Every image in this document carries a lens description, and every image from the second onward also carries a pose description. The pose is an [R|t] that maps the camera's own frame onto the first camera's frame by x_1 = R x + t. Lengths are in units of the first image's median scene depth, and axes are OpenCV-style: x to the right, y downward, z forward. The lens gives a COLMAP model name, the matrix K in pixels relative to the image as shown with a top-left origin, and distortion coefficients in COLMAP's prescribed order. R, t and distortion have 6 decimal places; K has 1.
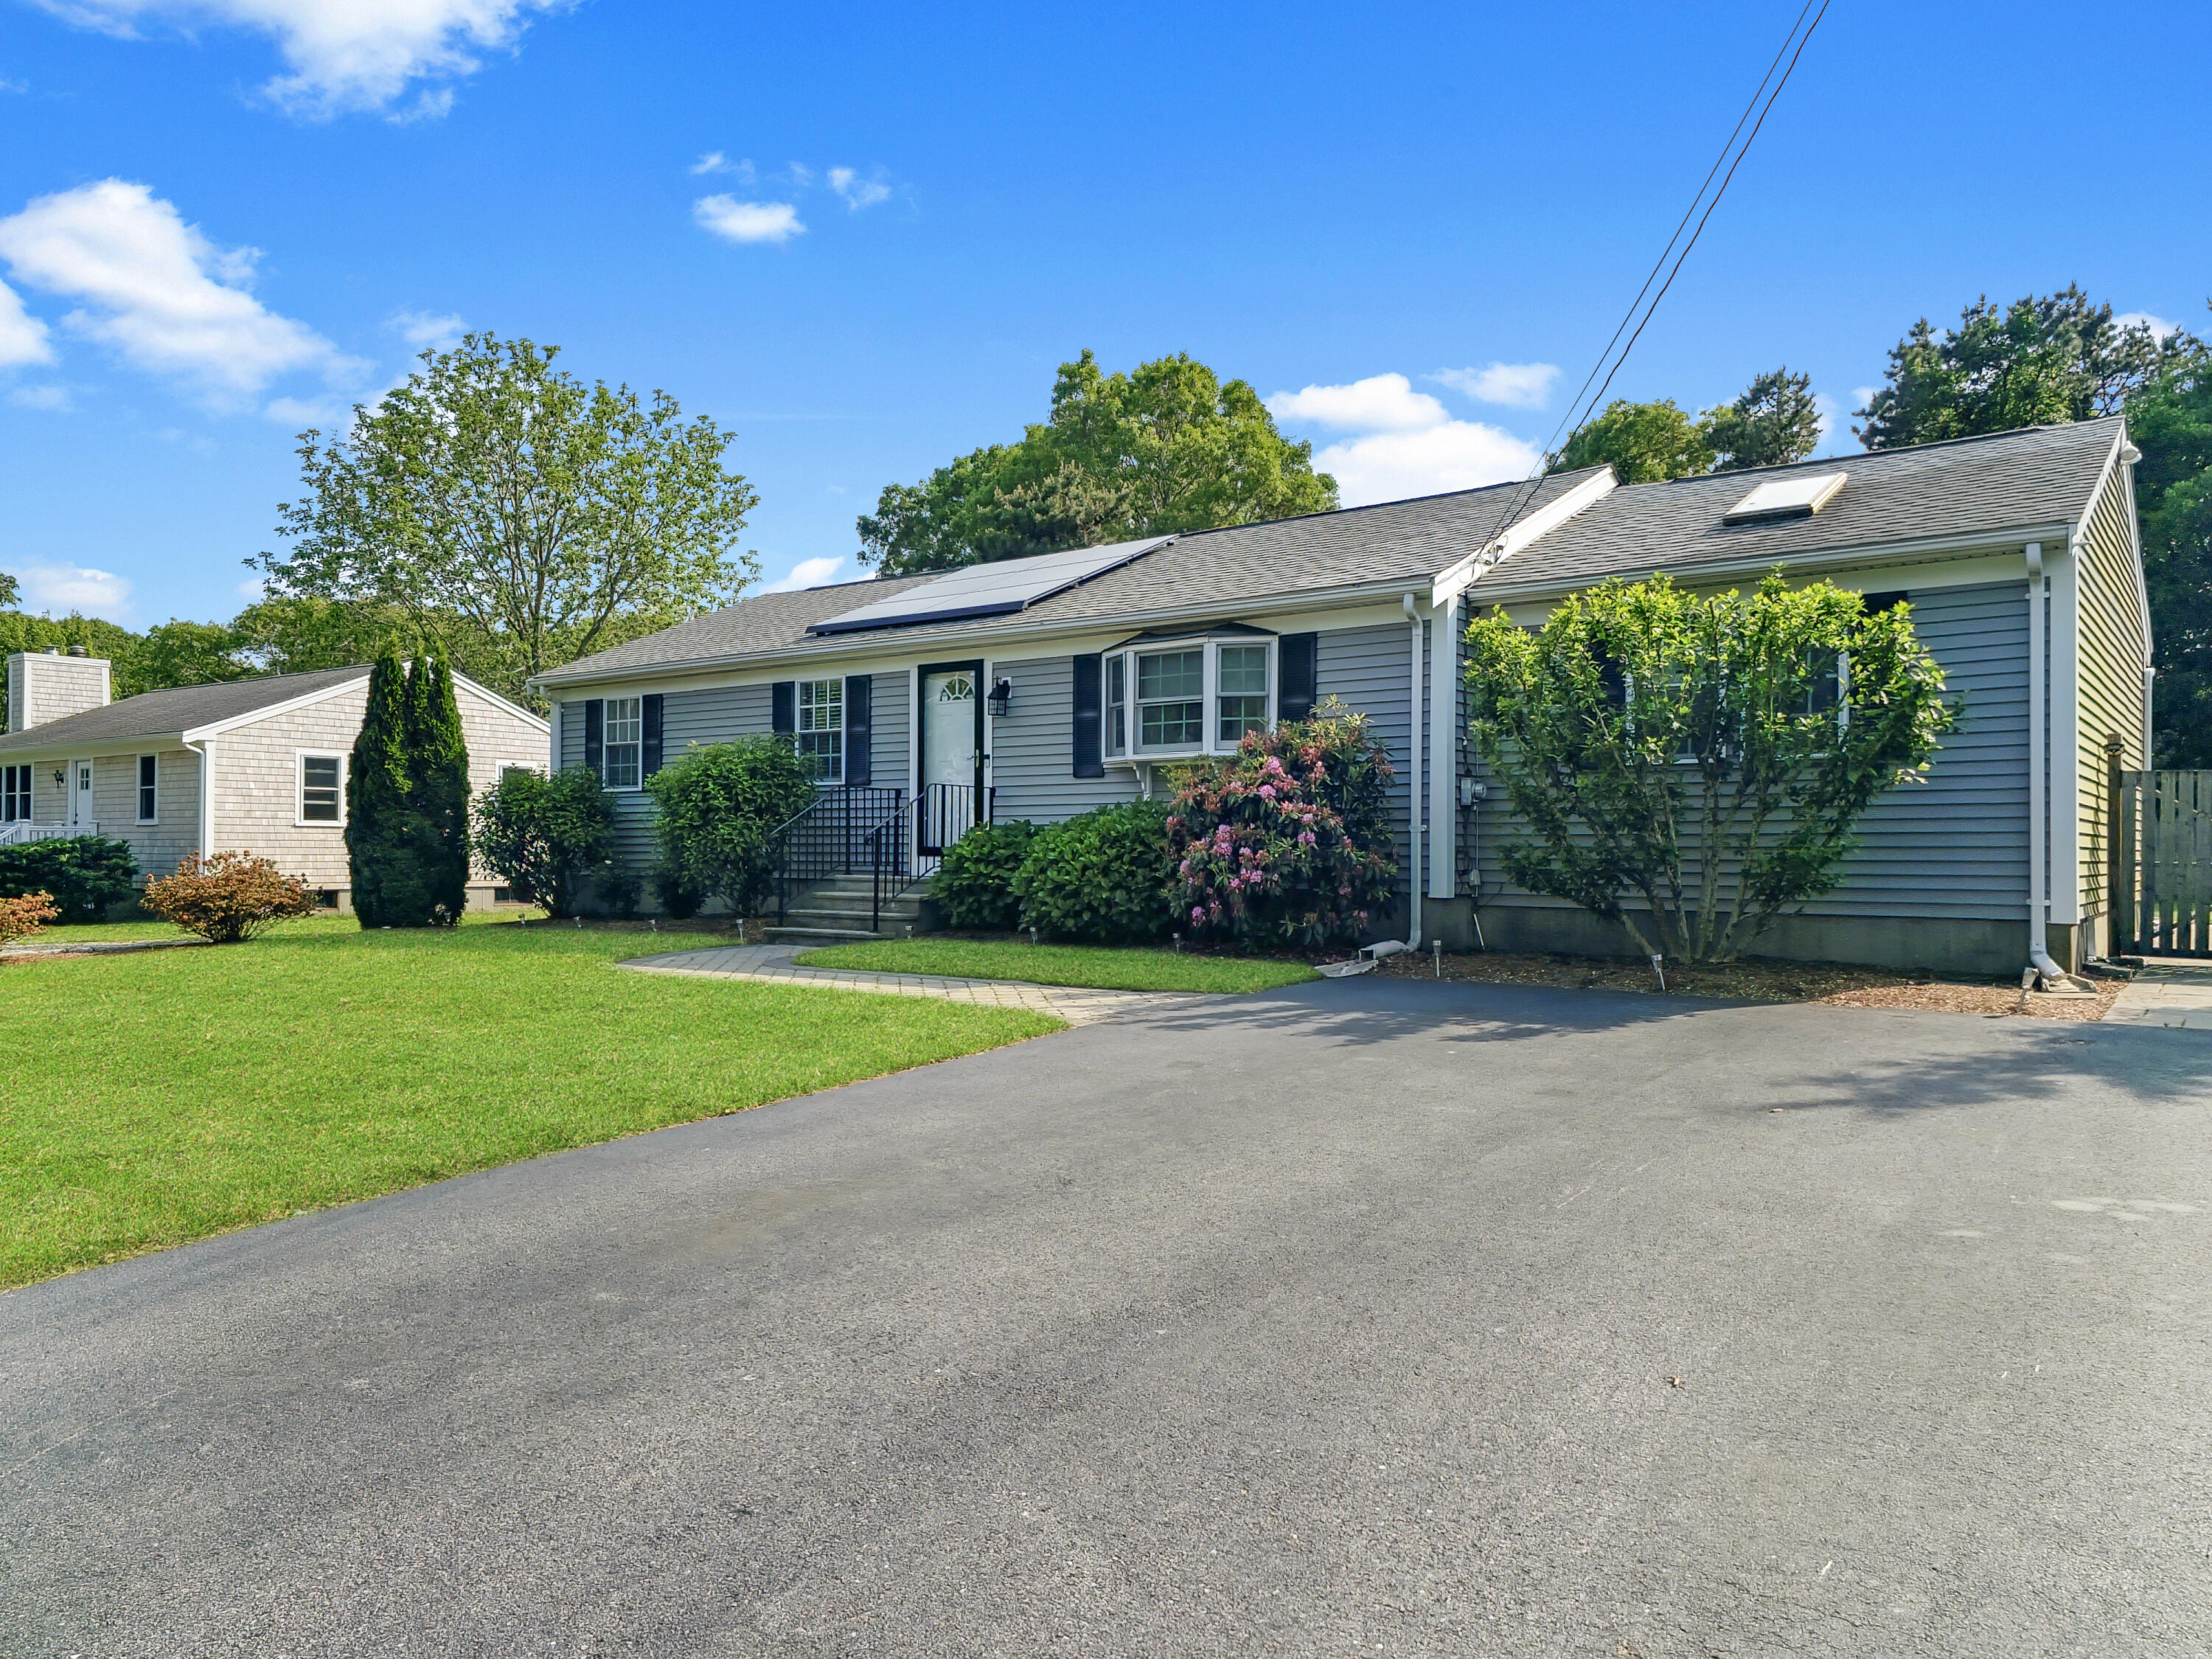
lens RADIAL K [[1486.4, 0, 1106.0], [0, 1486.4, 829.5], [0, 0, 1]] dist [0.091939, -0.094507]
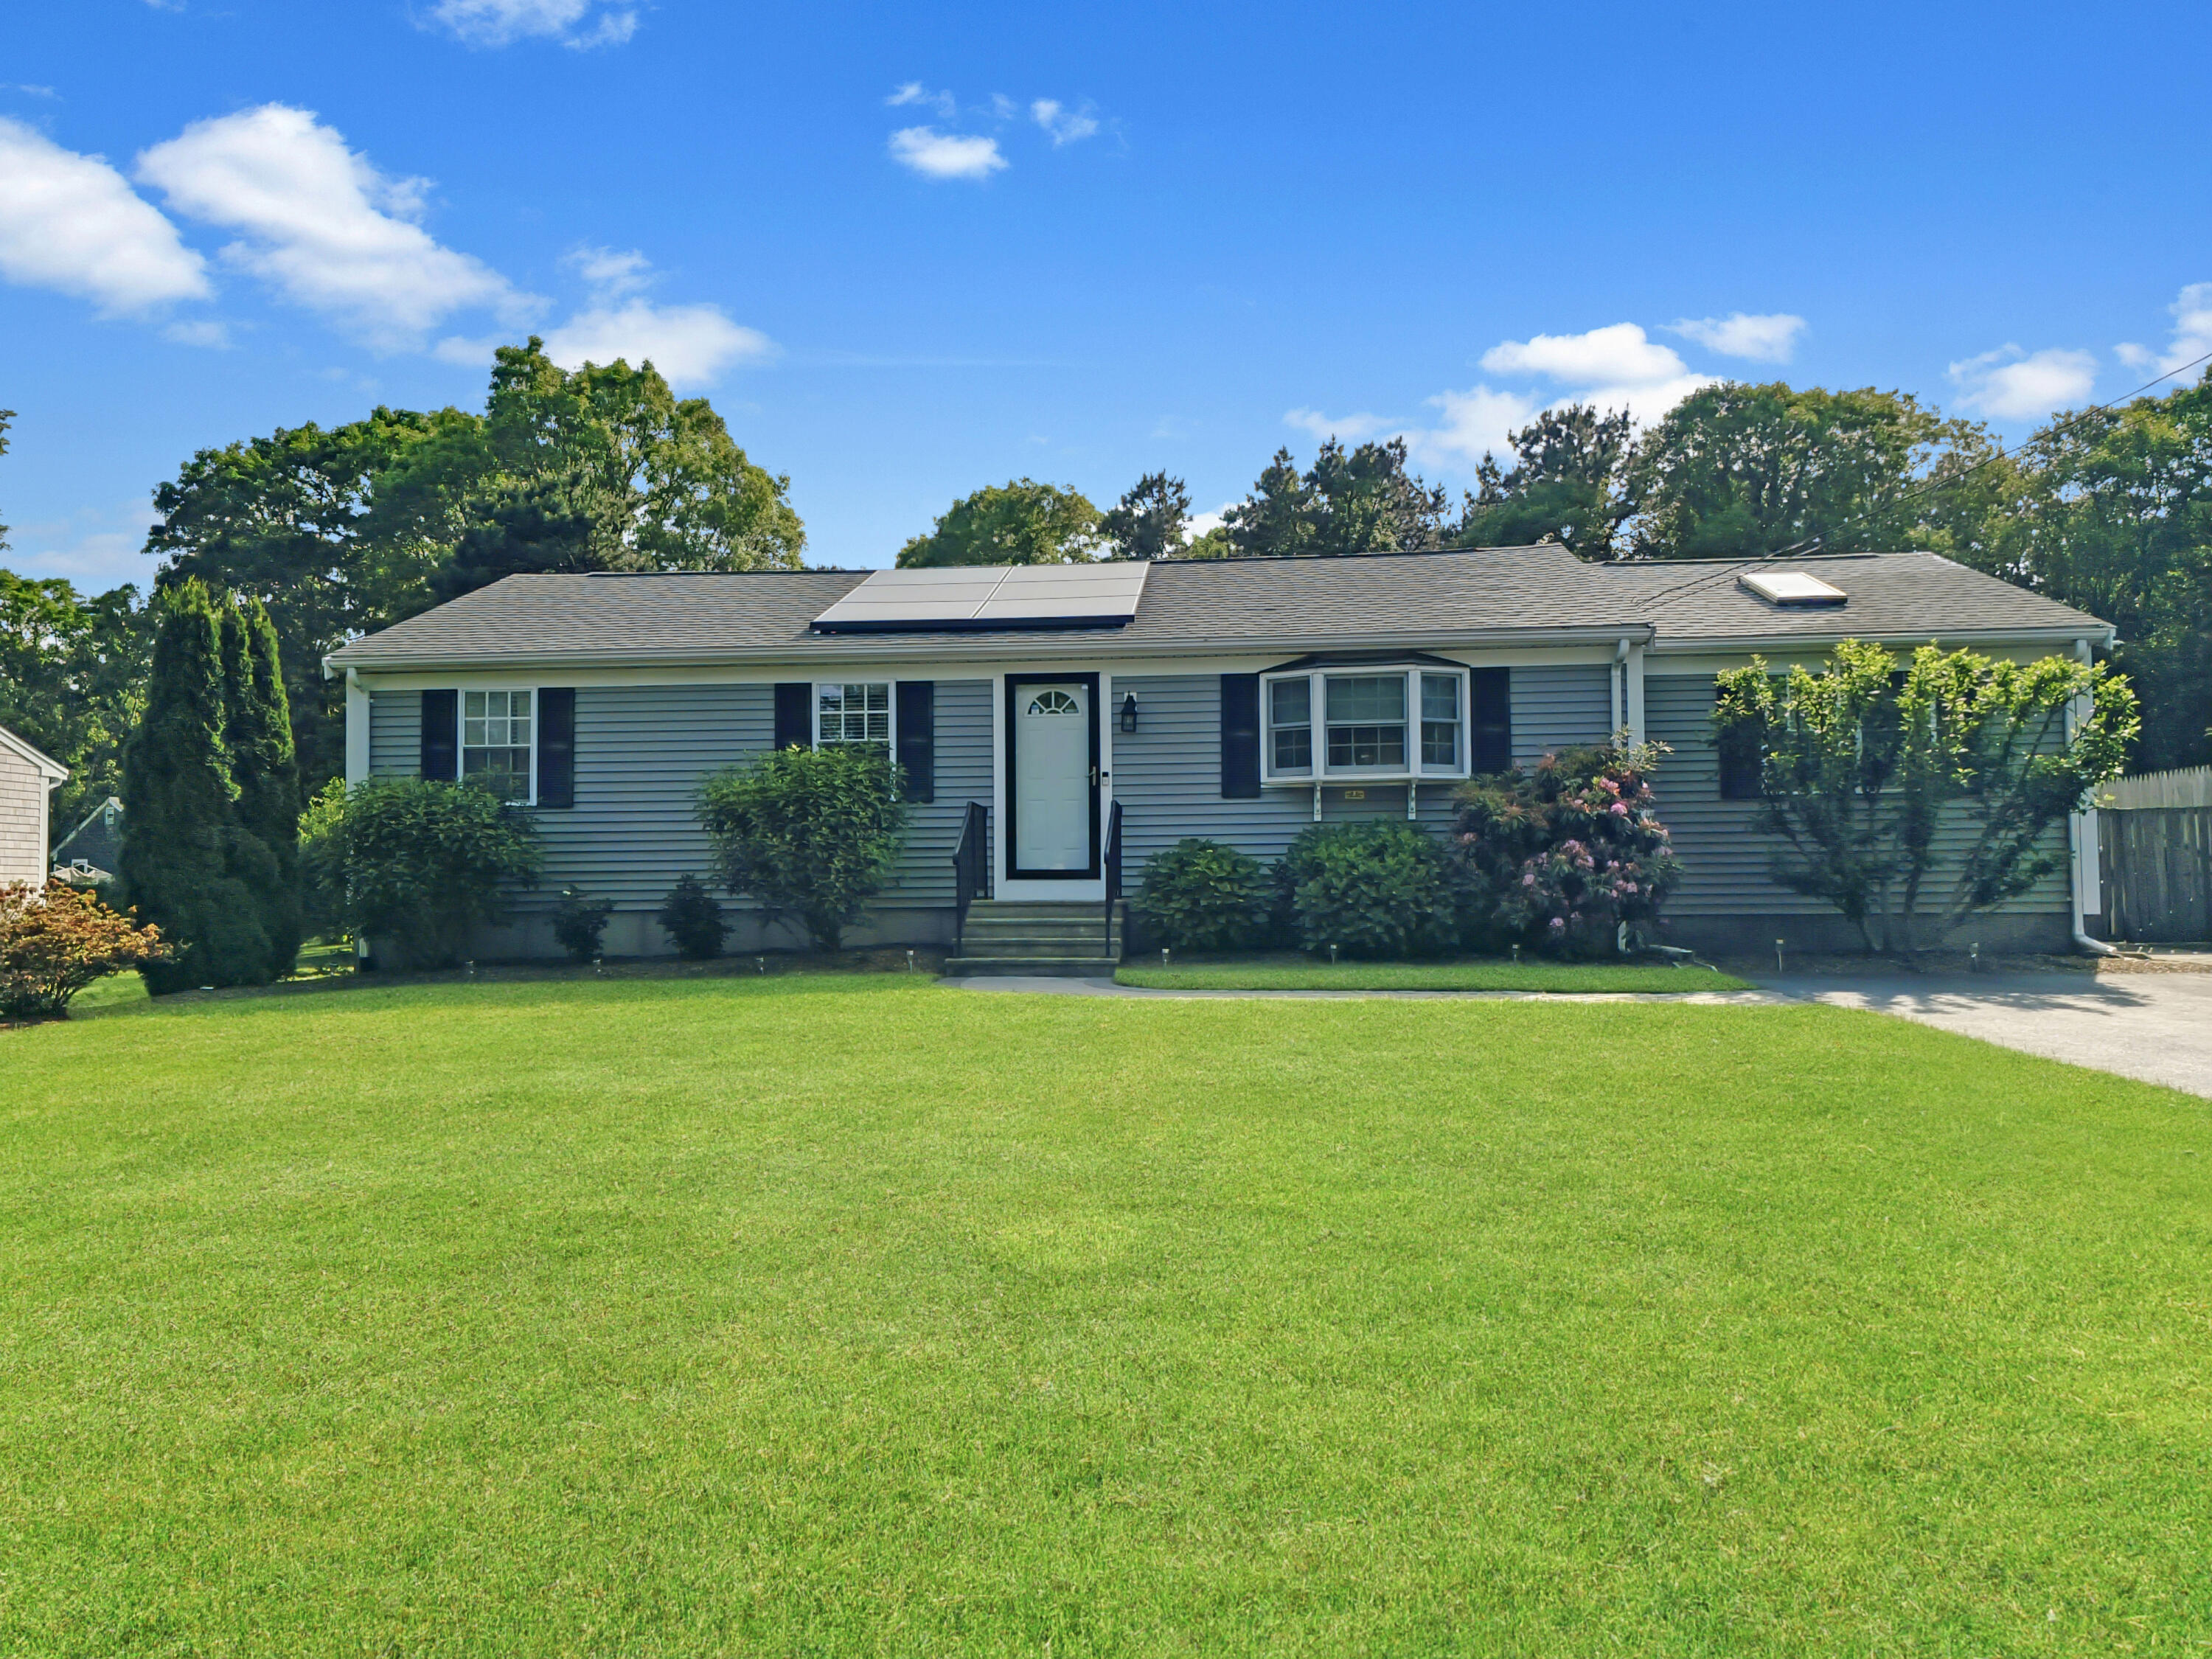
lens RADIAL K [[1486.4, 0, 1106.0], [0, 1486.4, 829.5], [0, 0, 1]] dist [0.091939, -0.094507]
pose [[0.856679, 0.013668, 0.515669, -0.549515], [0.003777, 0.999456, -0.032766, 0.017021], [-0.515836, 0.030018, 0.856161, 0.178416]]
